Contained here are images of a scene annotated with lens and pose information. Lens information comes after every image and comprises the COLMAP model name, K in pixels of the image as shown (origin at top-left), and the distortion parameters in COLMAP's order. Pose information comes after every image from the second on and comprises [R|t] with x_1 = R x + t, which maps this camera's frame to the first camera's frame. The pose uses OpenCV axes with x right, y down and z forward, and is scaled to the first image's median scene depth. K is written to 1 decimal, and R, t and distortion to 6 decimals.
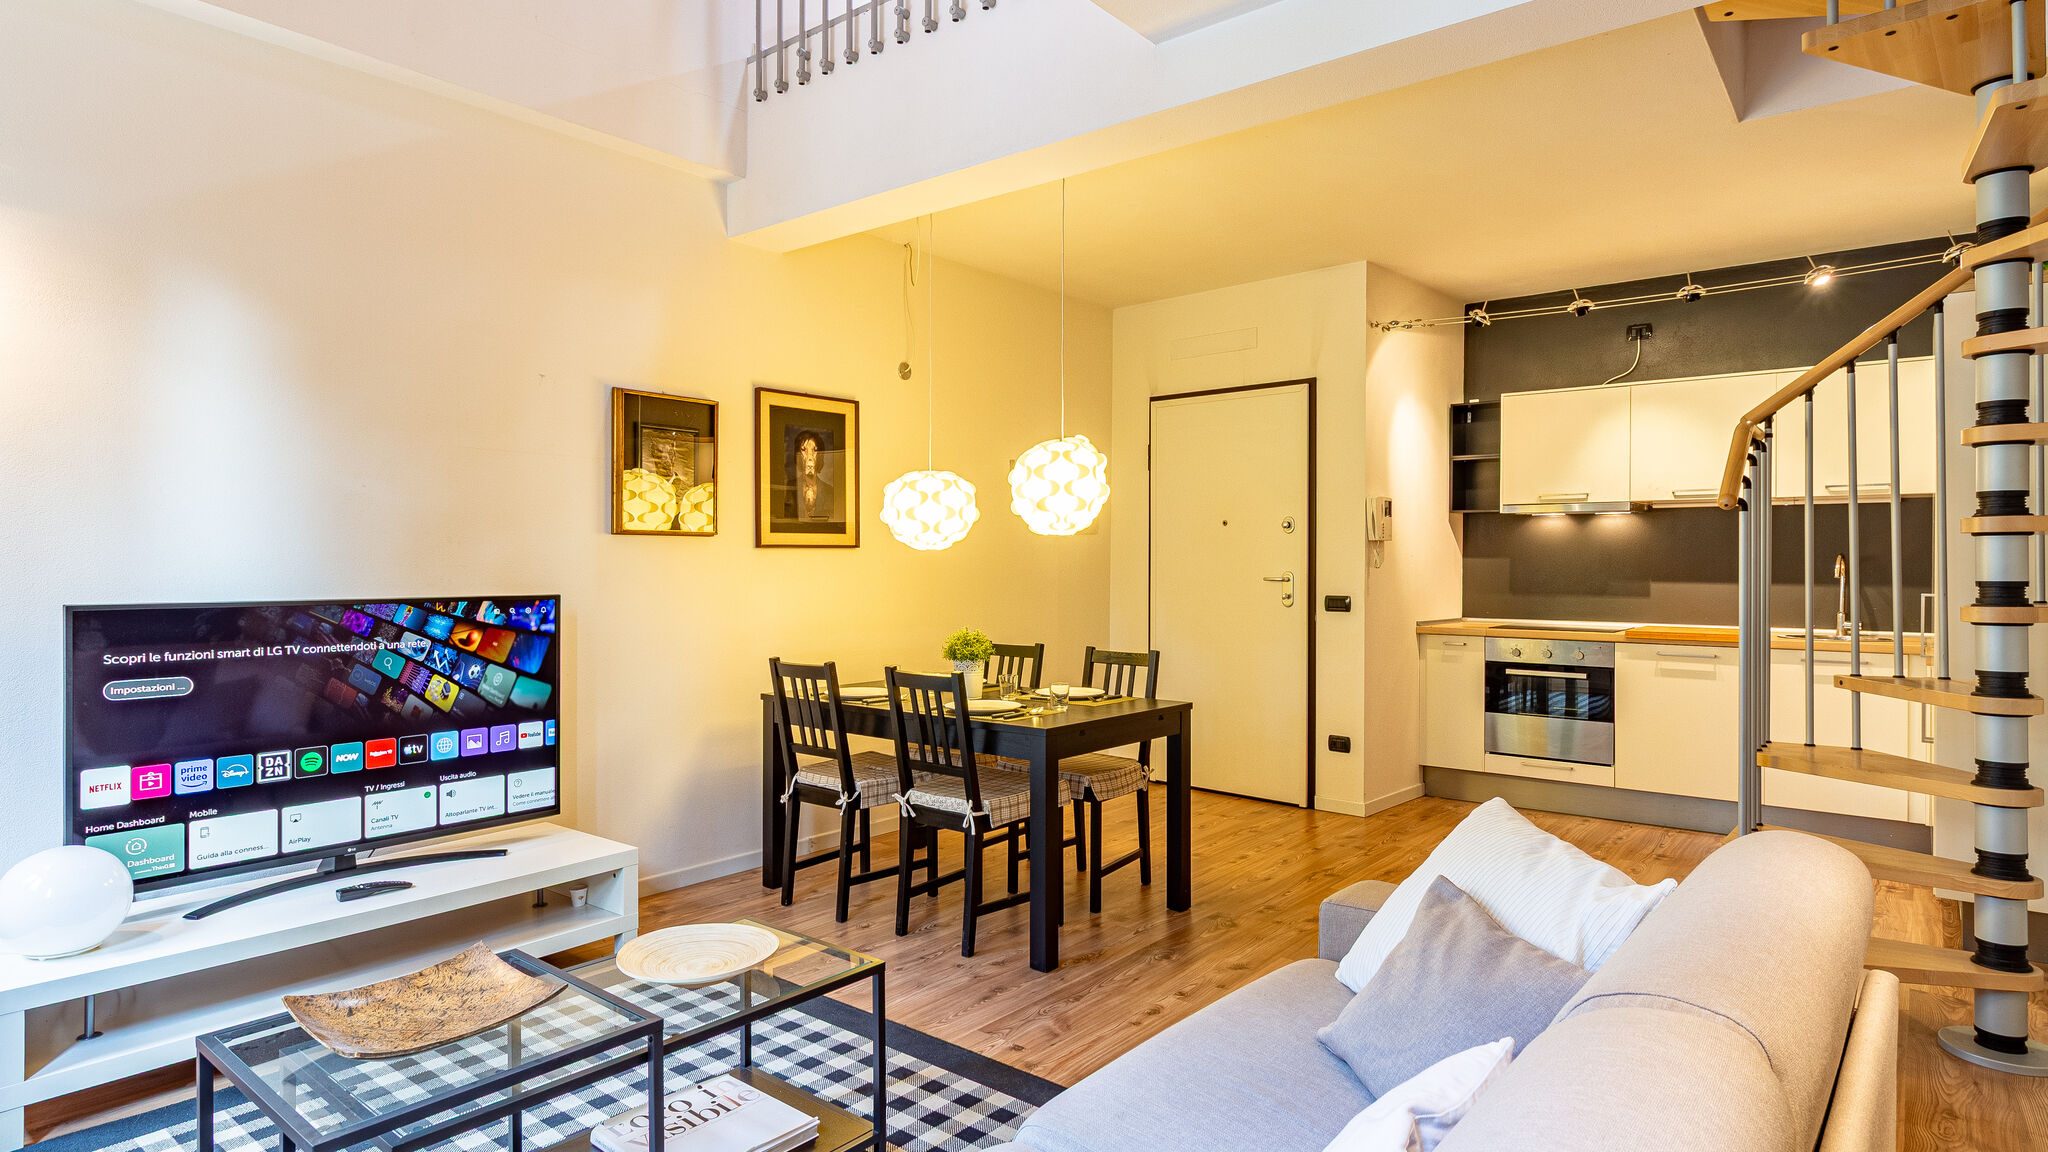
lens RADIAL K [[1115.3, 0, 1024.0], [0, 1115.3, 576.0], [0, 0, 1]] dist [0.006807, 0.001129]
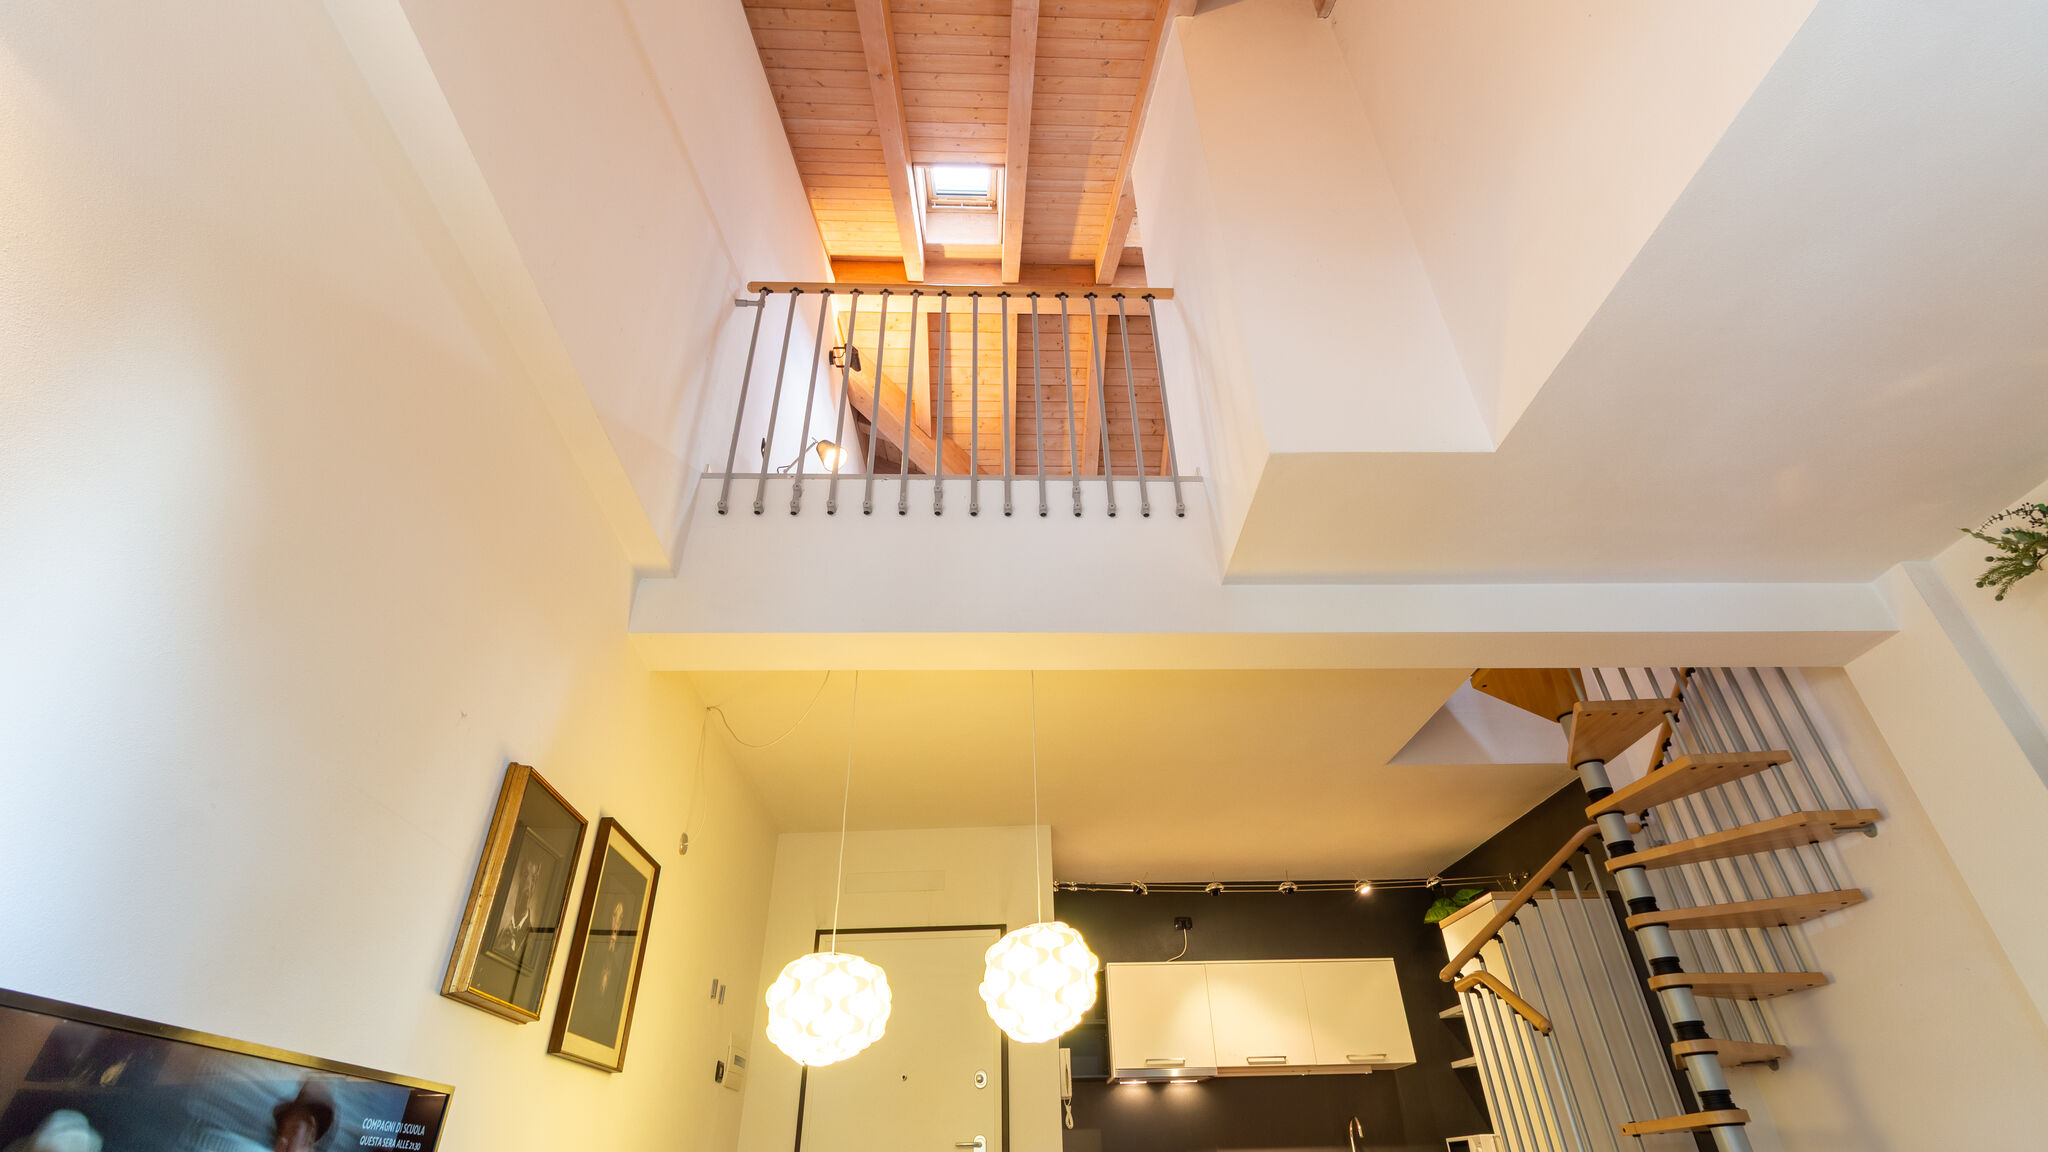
lens RADIAL K [[964.2, 0, 1024.0], [0, 964.2, 576.0], [0, 0, 1]] dist [0.005896, 0.000200]
pose [[0.749130, 0.340066, 0.568472, -0.574423], [0.037022, 0.835334, -0.548494, 0.081416], [-0.661388, 0.431939, 0.613184, 0.428243]]
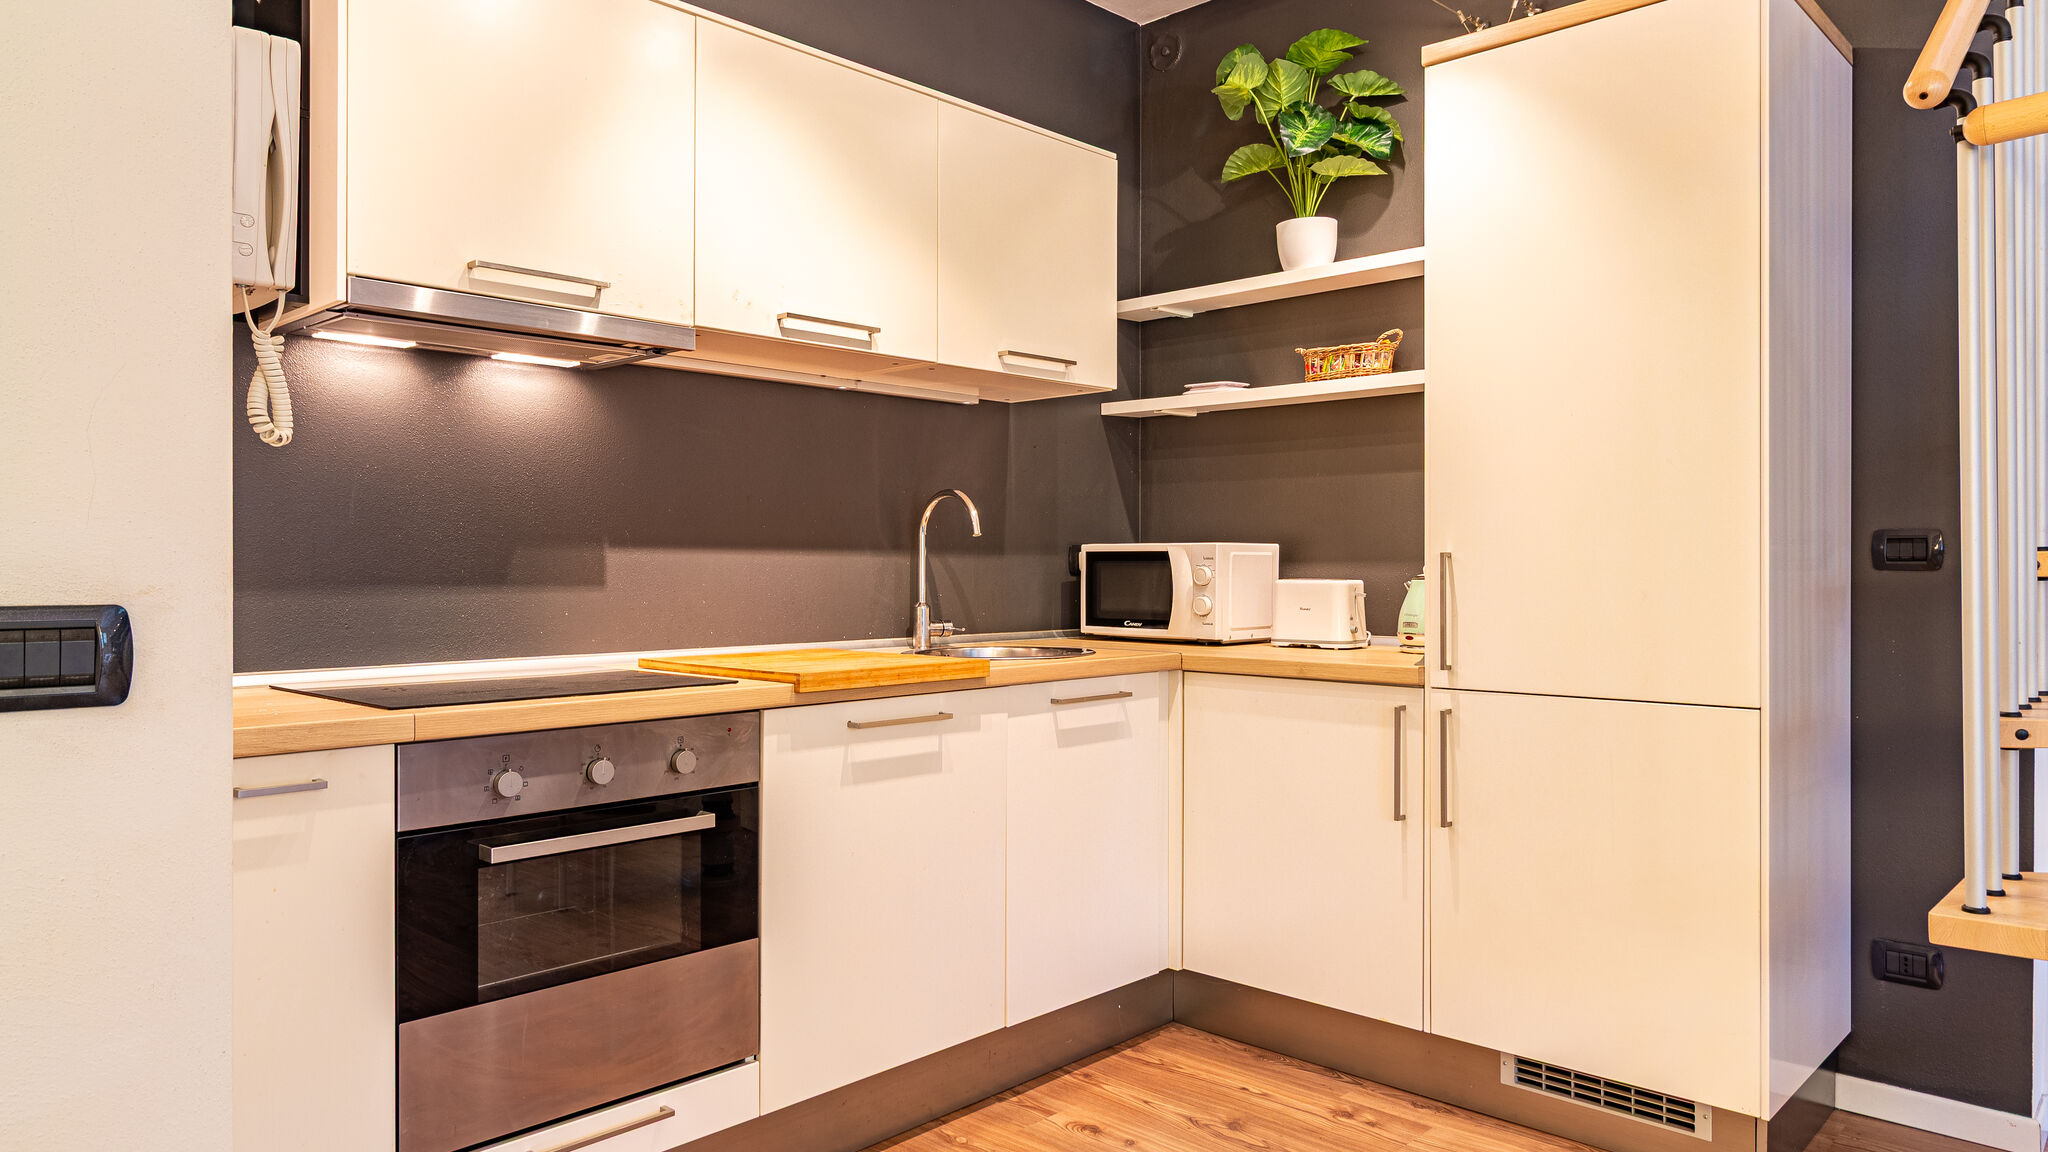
lens RADIAL K [[1307.9, 0, 1024.0], [0, 1307.9, 576.0], [0, 0, 1]] dist [0.000451, 0.000341]
pose [[0.075502, -0.007883, 0.997114, 0.181303], [0.015104, 0.999863, 0.006761, 0.022823], [-0.997031, 0.014550, 0.075611, 1.322669]]
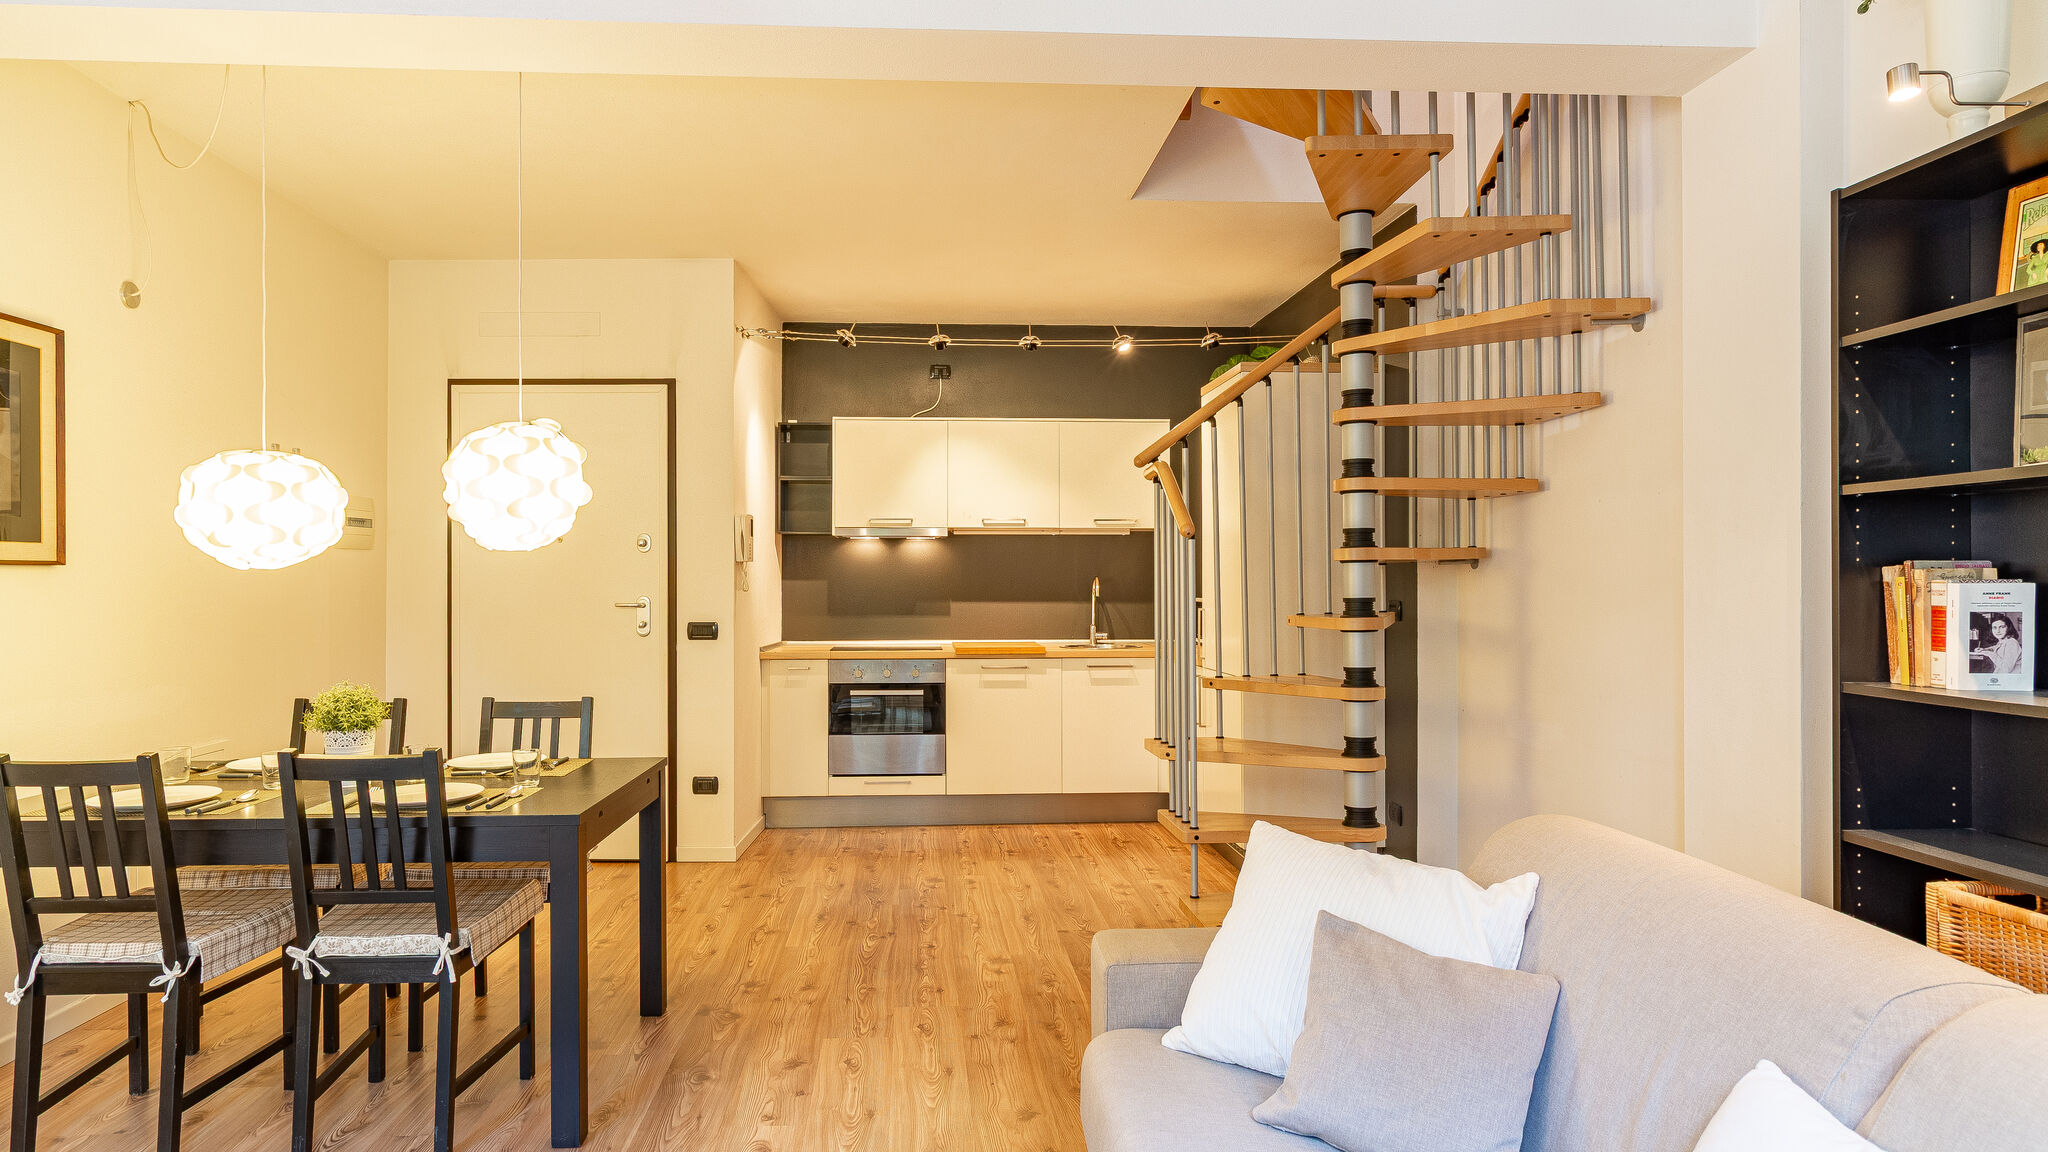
lens RADIAL K [[1141.0, 0, 976.0], [0, 1141.0, 591.4], [0, 0, 1]] dist [-0.000791, -0.000388]
pose [[0.740790, -0.007840, 0.671691, -0.274367], [0.012014, 0.999927, -0.001578, -0.004971], [-0.671629, 0.009239, 0.740830, 0.254636]]
